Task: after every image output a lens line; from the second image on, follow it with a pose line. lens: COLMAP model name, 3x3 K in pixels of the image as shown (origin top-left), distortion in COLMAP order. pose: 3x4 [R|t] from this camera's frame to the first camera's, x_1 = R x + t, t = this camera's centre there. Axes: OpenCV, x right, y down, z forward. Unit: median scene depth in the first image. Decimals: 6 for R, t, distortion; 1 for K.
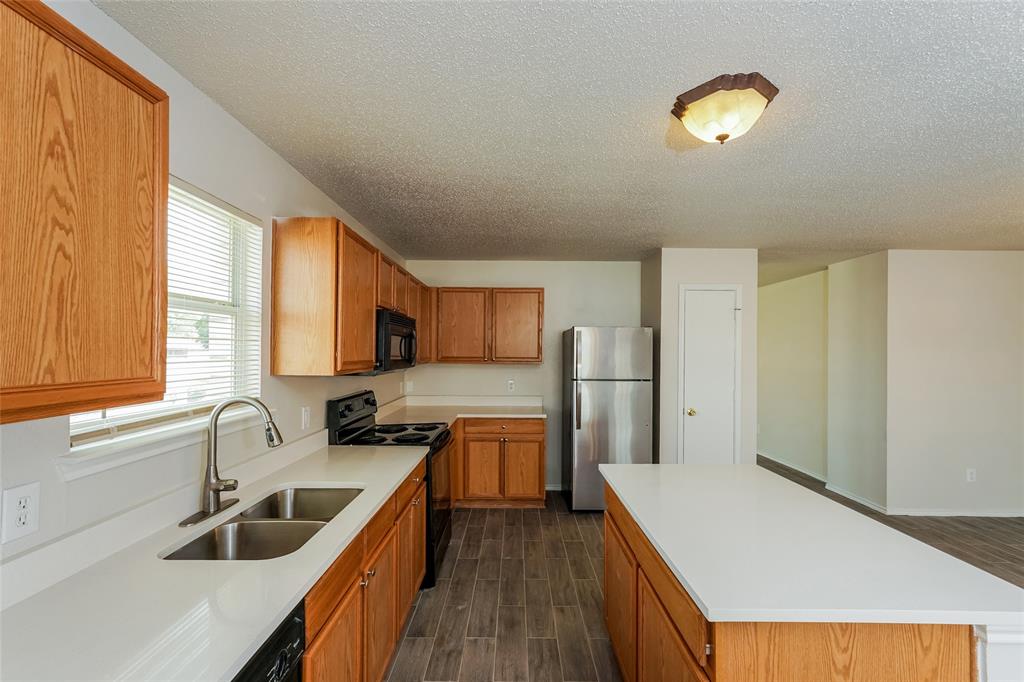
lens RADIAL K [[454.1, 0, 513.4], [0, 454.1, 350.3], [0, 0, 1]] dist [-0.010067, 0.005509]
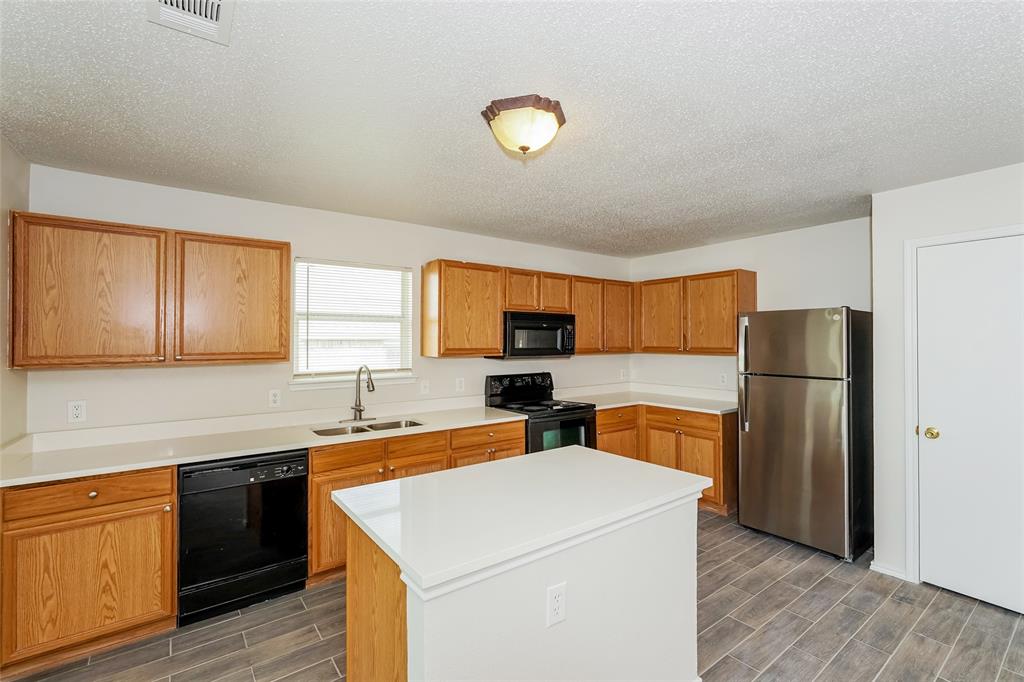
lens RADIAL K [[454.1, 0, 514.5], [0, 454.1, 334.0], [0, 0, 1]] dist [-0.010067, 0.005509]
pose [[0.600044, -0.017221, -0.799782, 0.826073], [0.005428, 0.999833, -0.017456, 0.002205], [0.799949, 0.006133, 0.600037, 0.192279]]
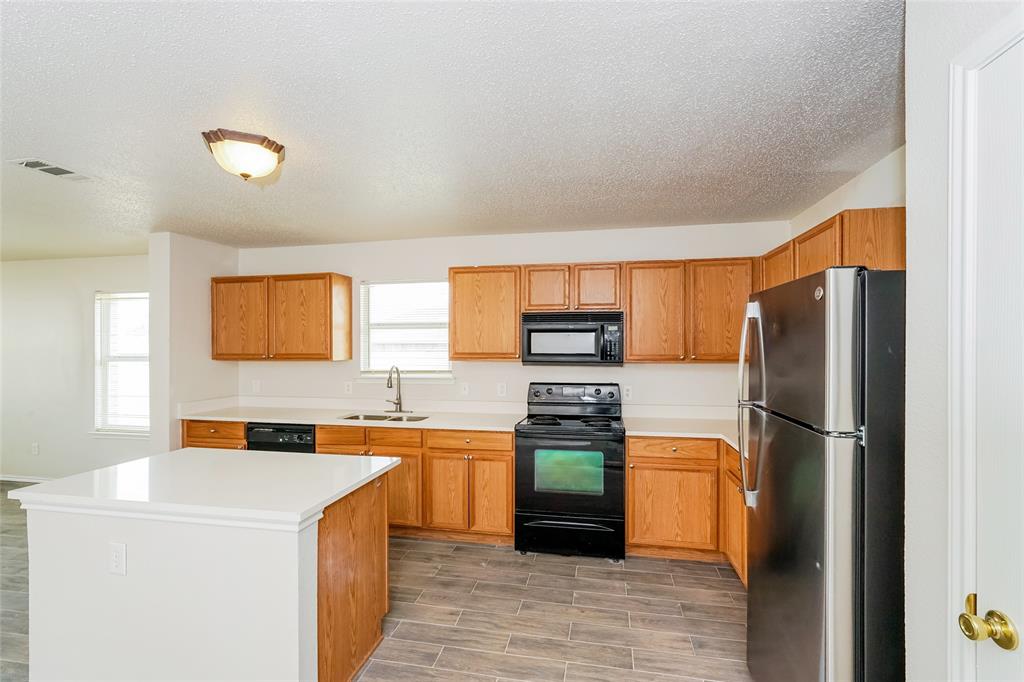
lens RADIAL K [[454.1, 0, 514.4], [0, 454.1, 344.9], [0, 0, 1]] dist [-0.010067, 0.005509]
pose [[-0.185493, -0.004693, -0.982634, 0.960721], [0.003316, 0.999980, -0.005402, 0.004642], [0.982640, -0.004260, -0.185474, 1.214797]]
